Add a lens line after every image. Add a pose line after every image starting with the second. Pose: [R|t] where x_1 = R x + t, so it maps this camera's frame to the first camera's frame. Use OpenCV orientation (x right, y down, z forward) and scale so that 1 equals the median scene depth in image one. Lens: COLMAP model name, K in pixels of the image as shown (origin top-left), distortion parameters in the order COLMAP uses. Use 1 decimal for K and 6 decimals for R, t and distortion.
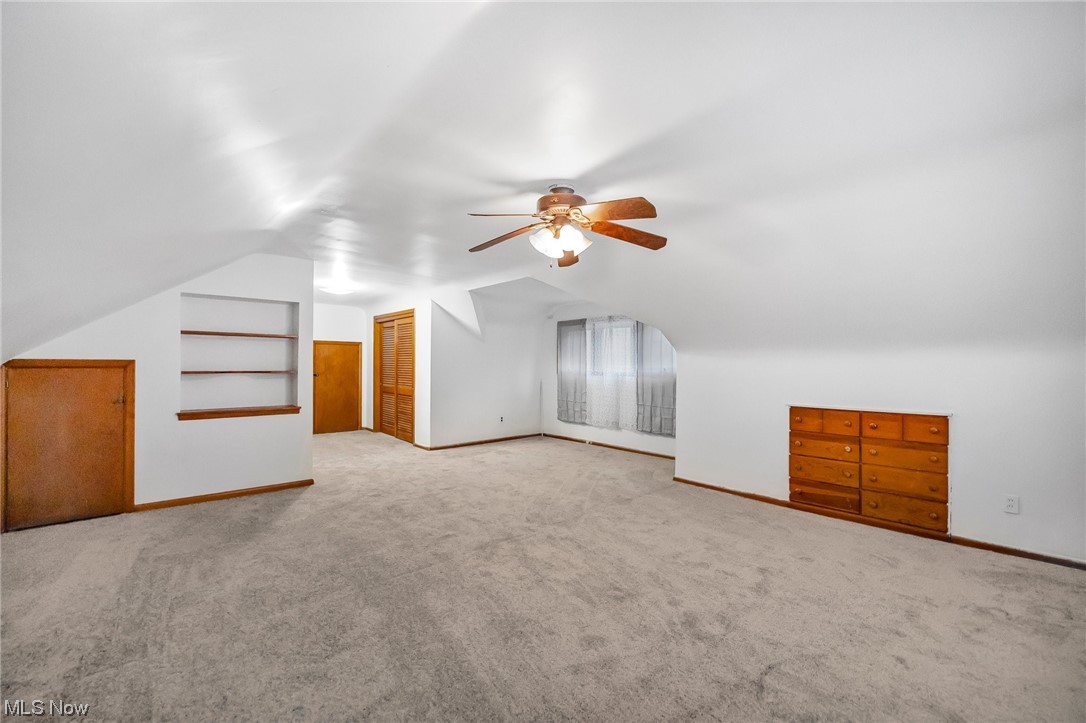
lens RADIAL K [[449.1, 0, 537.9], [0, 449.1, 367.6], [0, 0, 1]] dist [-0.010404, -0.000094]
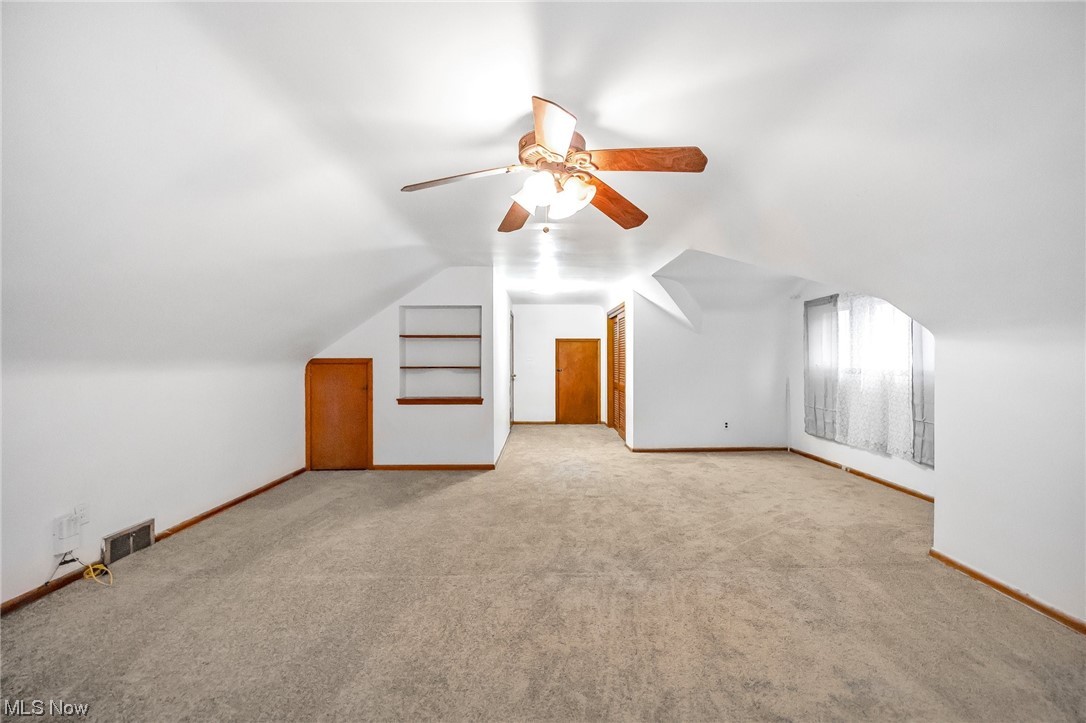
lens RADIAL K [[444.6, 0, 543.0], [0, 444.6, 361.5], [0, 0, 1]] dist [-0.009859, 0.000107]
pose [[0.764632, -0.005165, -0.644446, 0.289341], [0.002673, 0.999985, -0.004844, 0.000370], [0.644461, 0.001981, 0.764634, 0.235712]]
